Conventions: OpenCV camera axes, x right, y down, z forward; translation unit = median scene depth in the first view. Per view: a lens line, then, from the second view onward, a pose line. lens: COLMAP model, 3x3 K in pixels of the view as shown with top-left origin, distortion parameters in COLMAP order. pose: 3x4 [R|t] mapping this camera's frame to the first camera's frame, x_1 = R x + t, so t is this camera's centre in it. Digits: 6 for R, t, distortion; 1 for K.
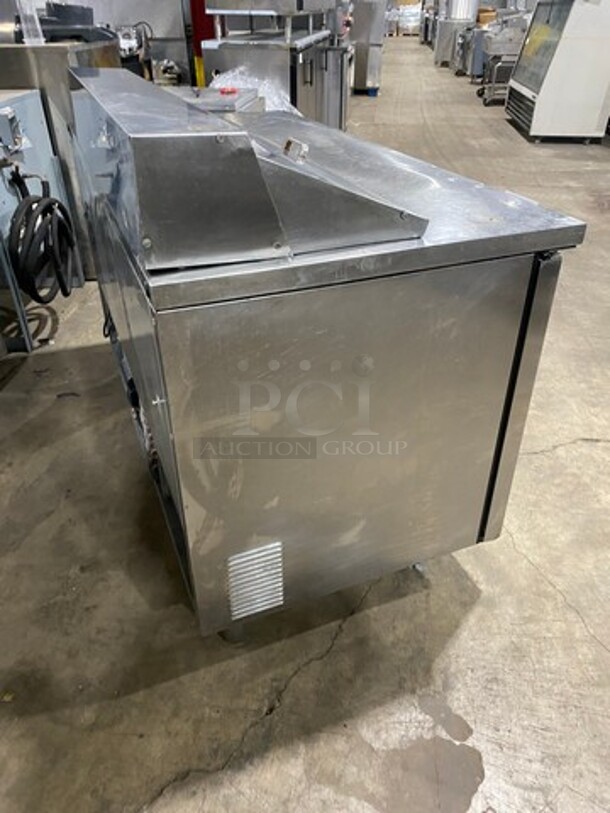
lens RADIAL K [[619.7, 0, 310.5], [0, 619.7, 405.1], [0, 0, 1]] dist [-0.005970, 0.010419]
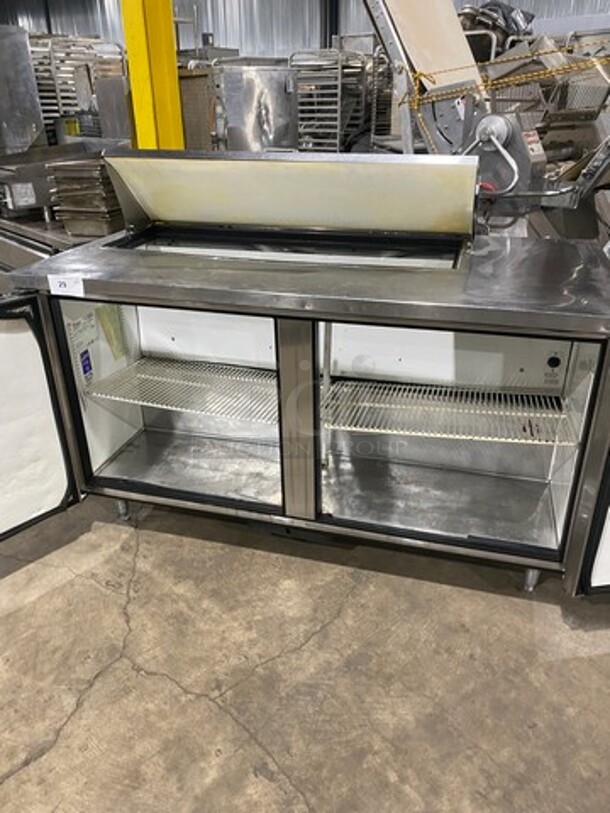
lens RADIAL K [[619.7, 0, 306.8], [0, 619.7, 403.6], [0, 0, 1]] dist [-0.005970, 0.010419]
pose [[-0.623415, 0.346489, -0.700928, 0.204409], [-0.416669, 0.611339, 0.672794, -0.248807], [0.661620, 0.711484, -0.236746, 0.364416]]
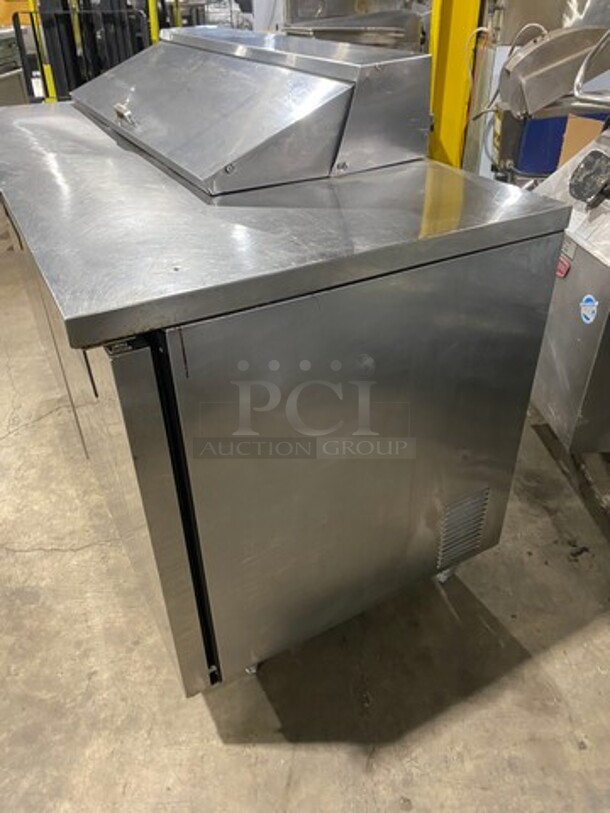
lens RADIAL K [[619.7, 0, 306.5], [0, 619.7, 404.7], [0, 0, 1]] dist [-0.005970, 0.010419]
pose [[-0.994851, 0.058367, -0.082849, -0.042898], [-0.054389, 0.382301, 0.922436, -0.274275], [0.085513, 0.922193, -0.377158, 0.424691]]
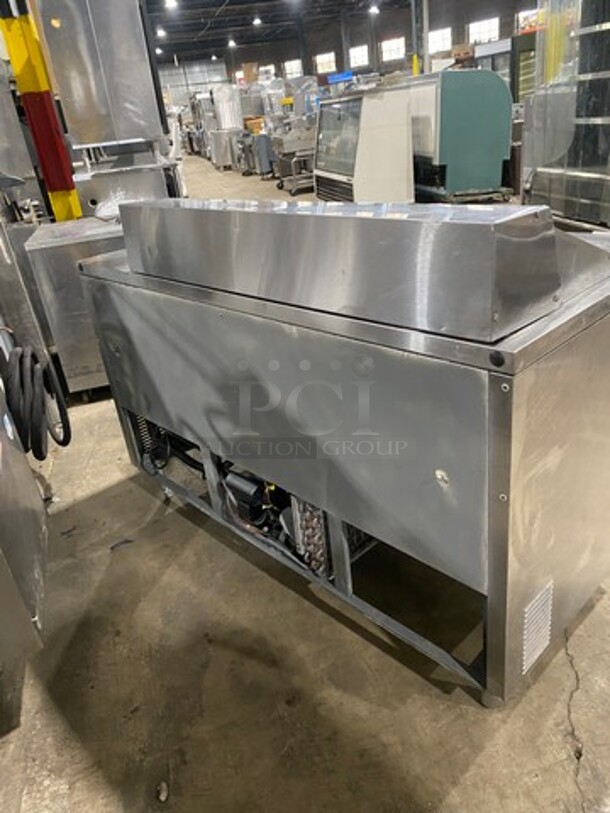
lens RADIAL K [[619.7, 0, 305.5], [0, 619.7, 407.4], [0, 0, 1]] dist [-0.005970, 0.010419]
pose [[0.924972, -0.254745, 0.282013, -0.129063], [0.291567, 0.951653, -0.096673, -0.015135], [-0.243752, 0.171646, 0.954528, 0.010810]]
